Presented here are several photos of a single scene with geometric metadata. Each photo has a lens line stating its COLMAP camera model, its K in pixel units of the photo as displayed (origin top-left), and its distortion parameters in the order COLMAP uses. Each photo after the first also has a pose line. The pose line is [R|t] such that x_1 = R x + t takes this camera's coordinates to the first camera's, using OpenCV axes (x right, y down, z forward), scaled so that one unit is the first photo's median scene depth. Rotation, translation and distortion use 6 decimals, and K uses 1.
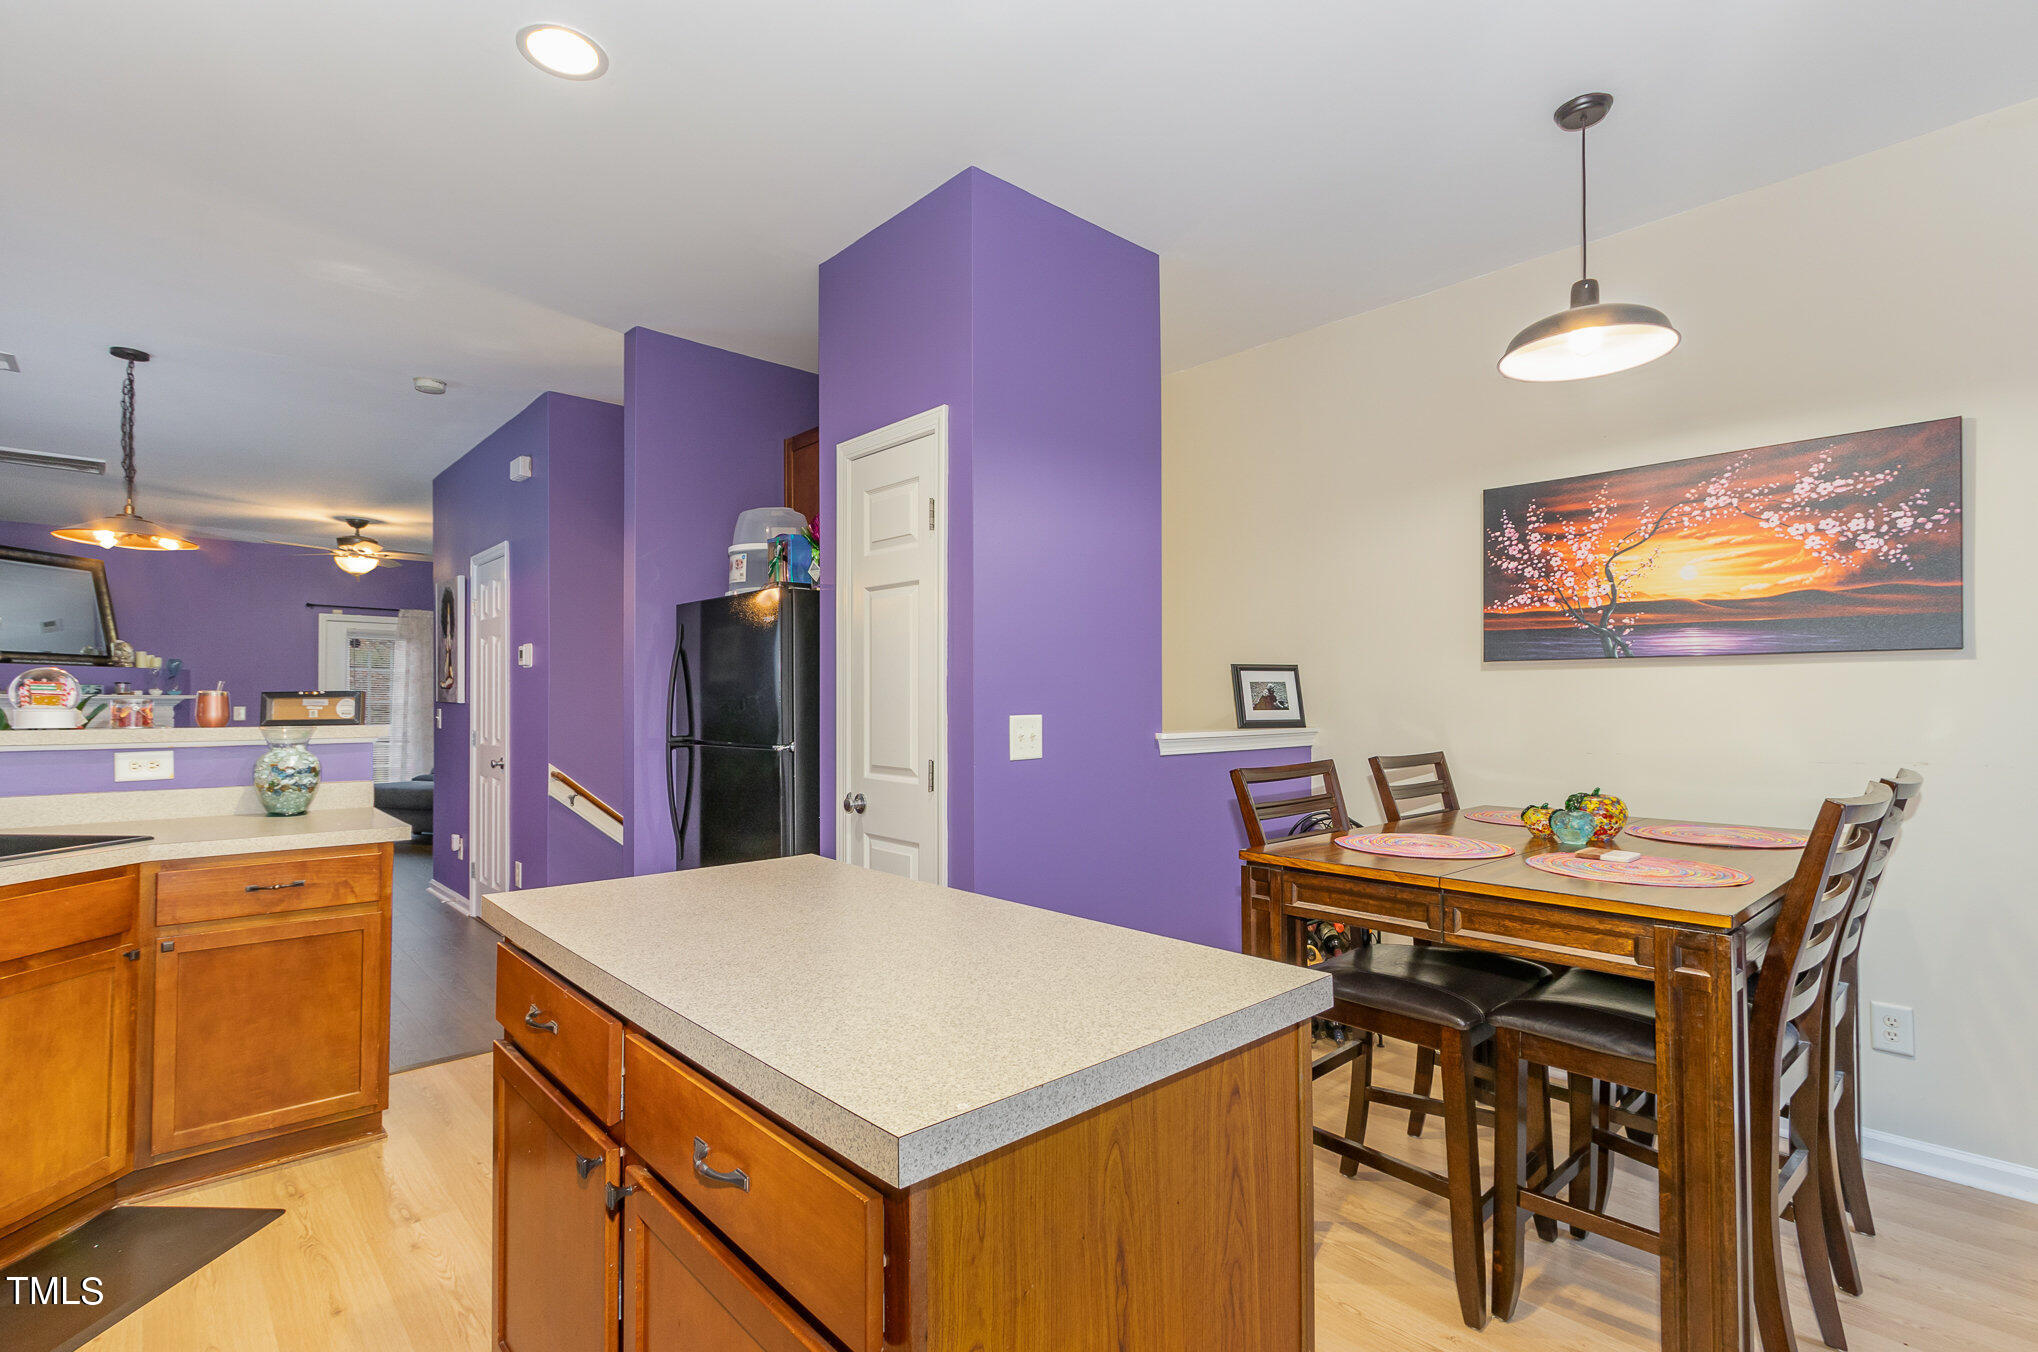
lens RADIAL K [[959.1, 0, 1022.6], [0, 959.1, 664.2], [0, 0, 1]] dist [-0.001663, 0.000056]
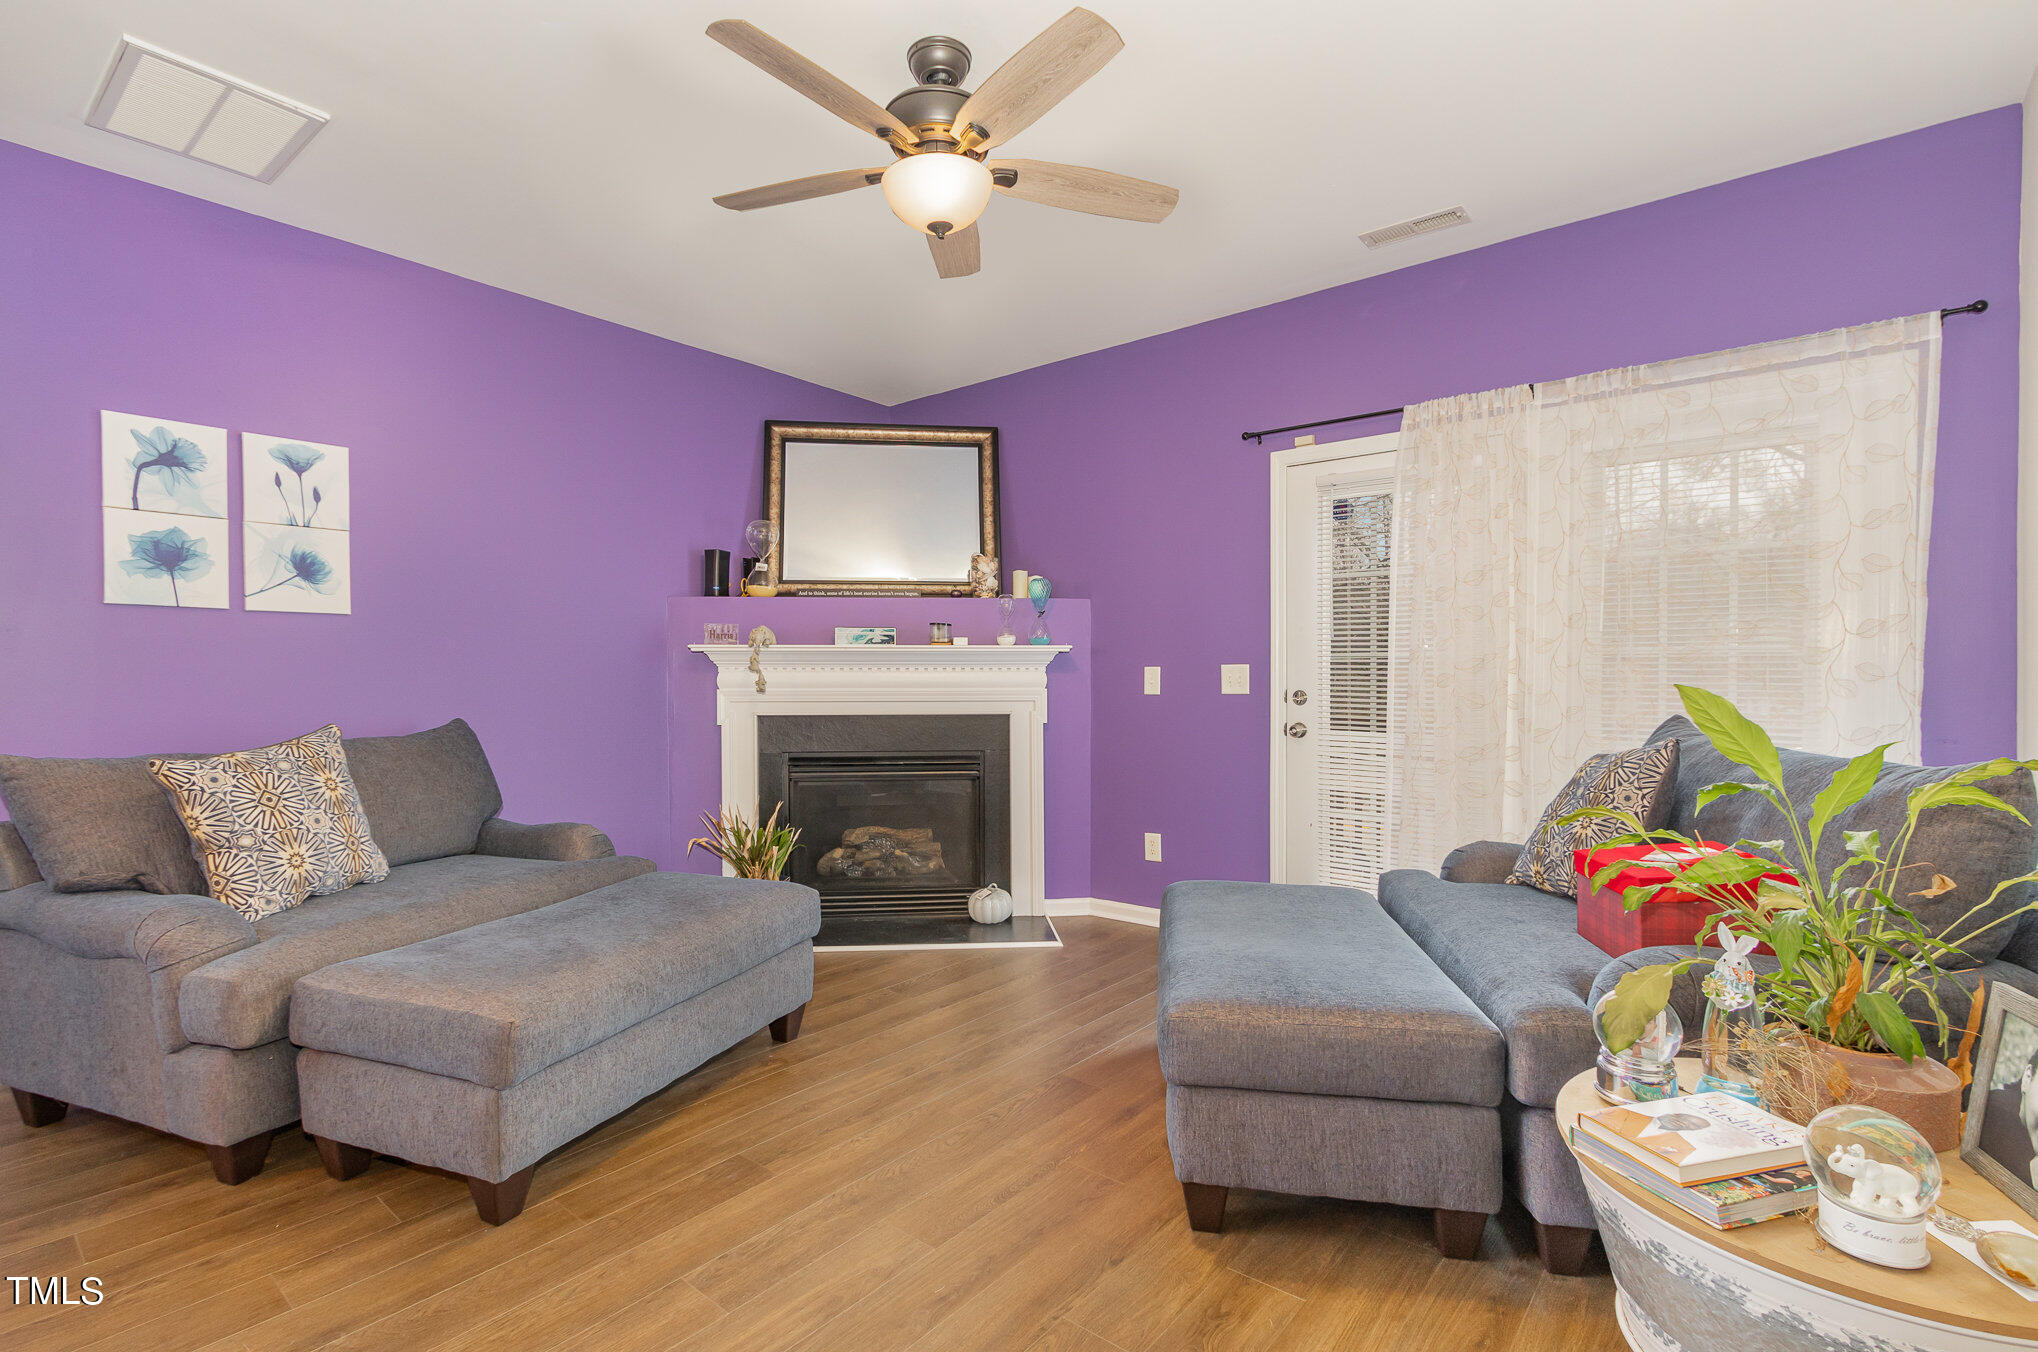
lens RADIAL K [[959.1, 0, 1022.6], [0, 959.1, 664.2], [0, 0, 1]] dist [-0.001663, 0.000056]
pose [[0.138369, -0.014202, -0.990279, -0.366179], [0.041158, 0.999116, -0.008578, 0.048867], [0.989525, -0.039571, 0.138831, 0.950360]]
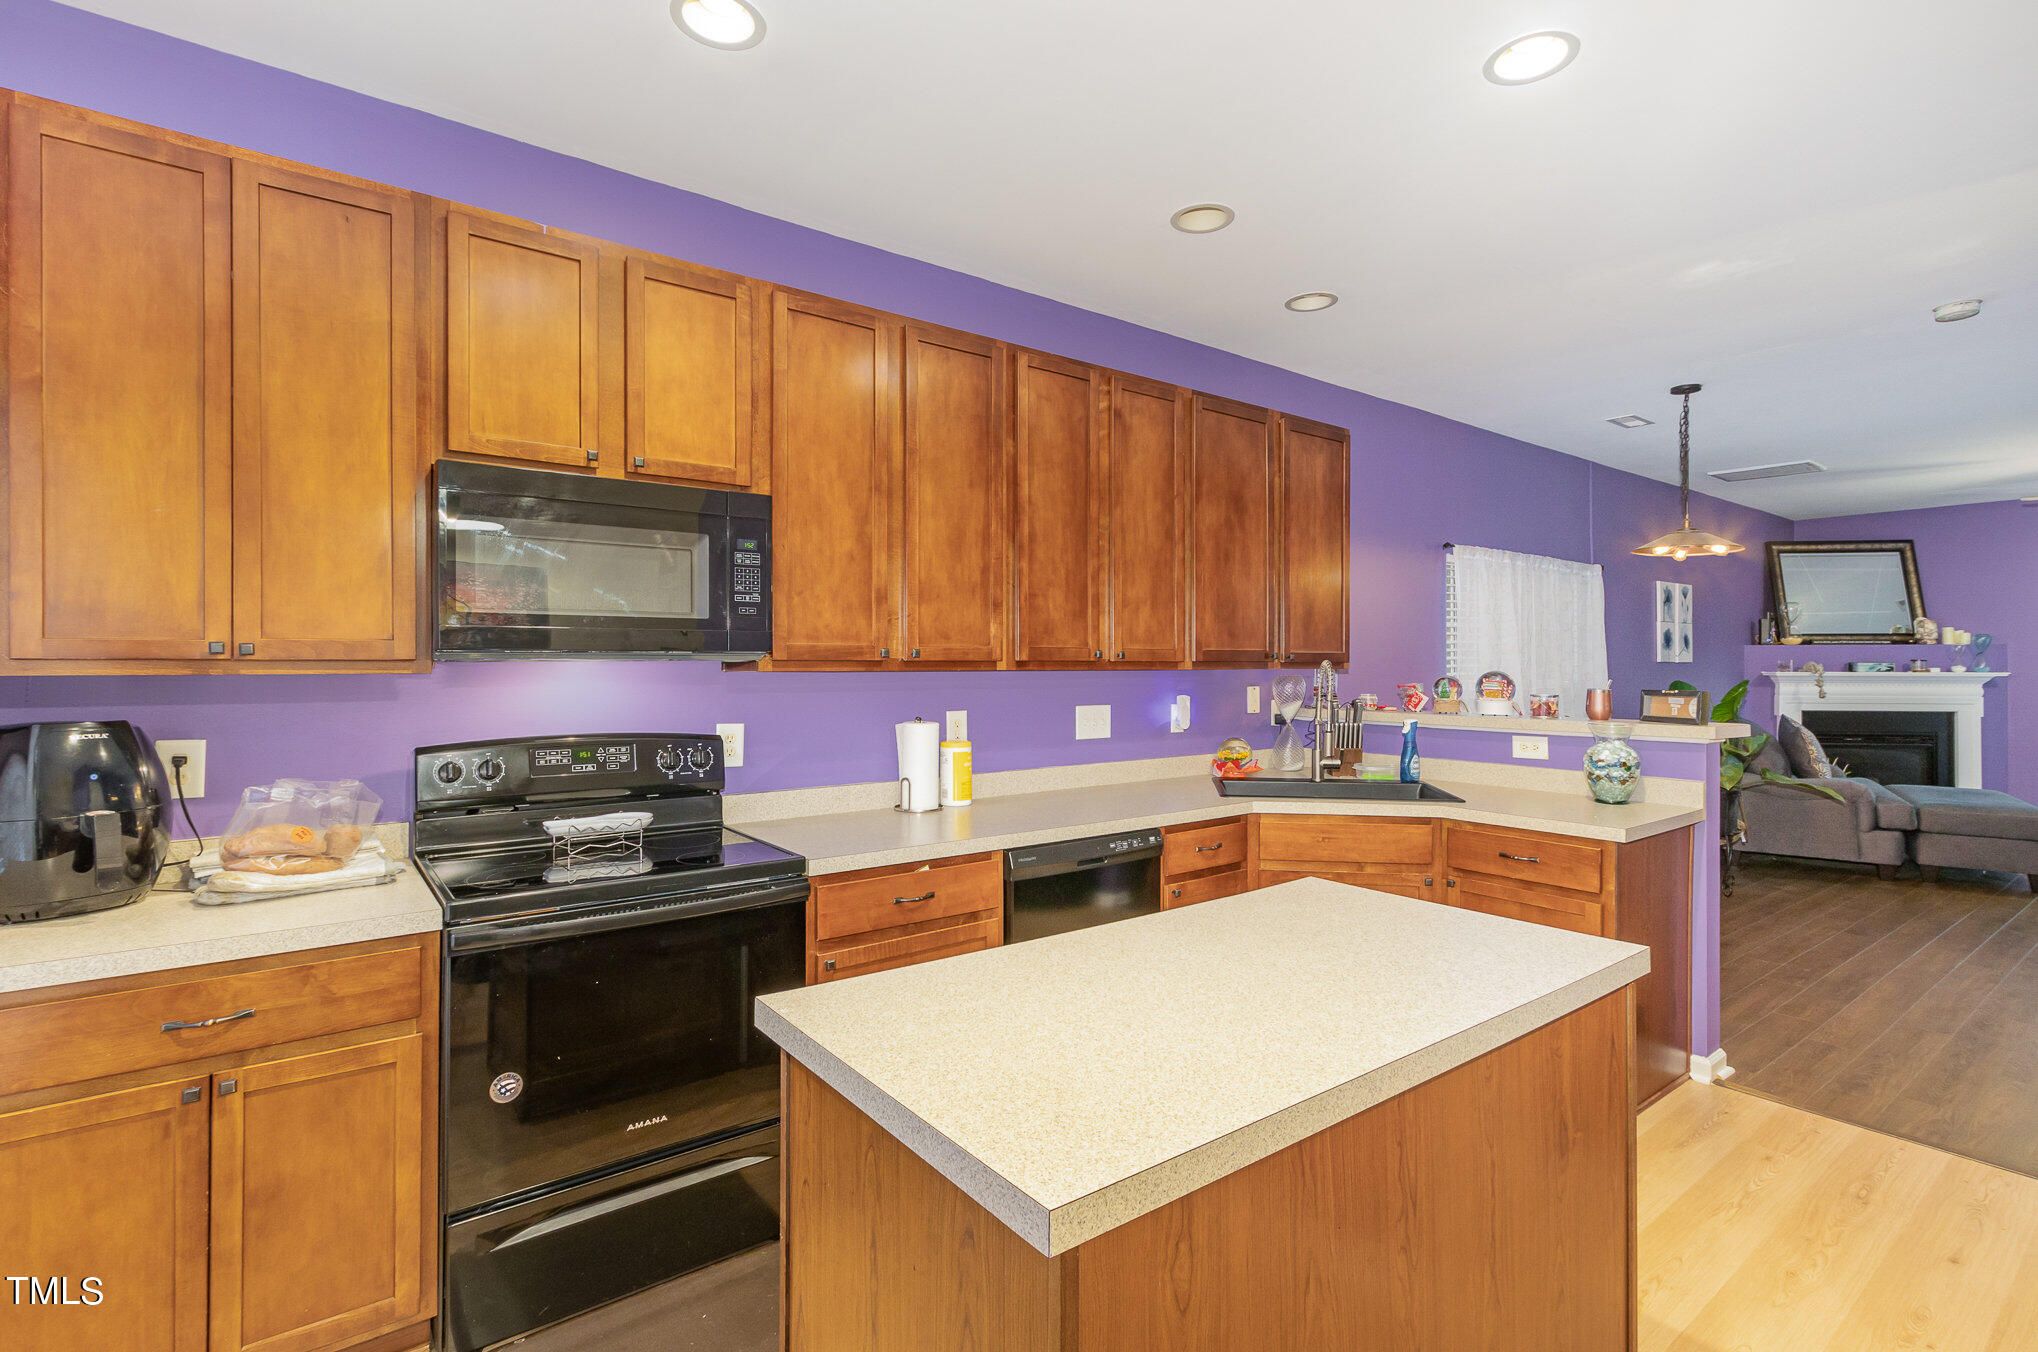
lens RADIAL K [[959.1, 0, 1022.6], [0, 959.1, 664.2], [0, 0, 1]] dist [-0.001663, 0.000056]
pose [[-0.098585, -0.000375, -0.995129, 0.147600], [0.039227, 0.999221, -0.004263, -0.008992], [0.994355, -0.039456, -0.098493, 0.163113]]
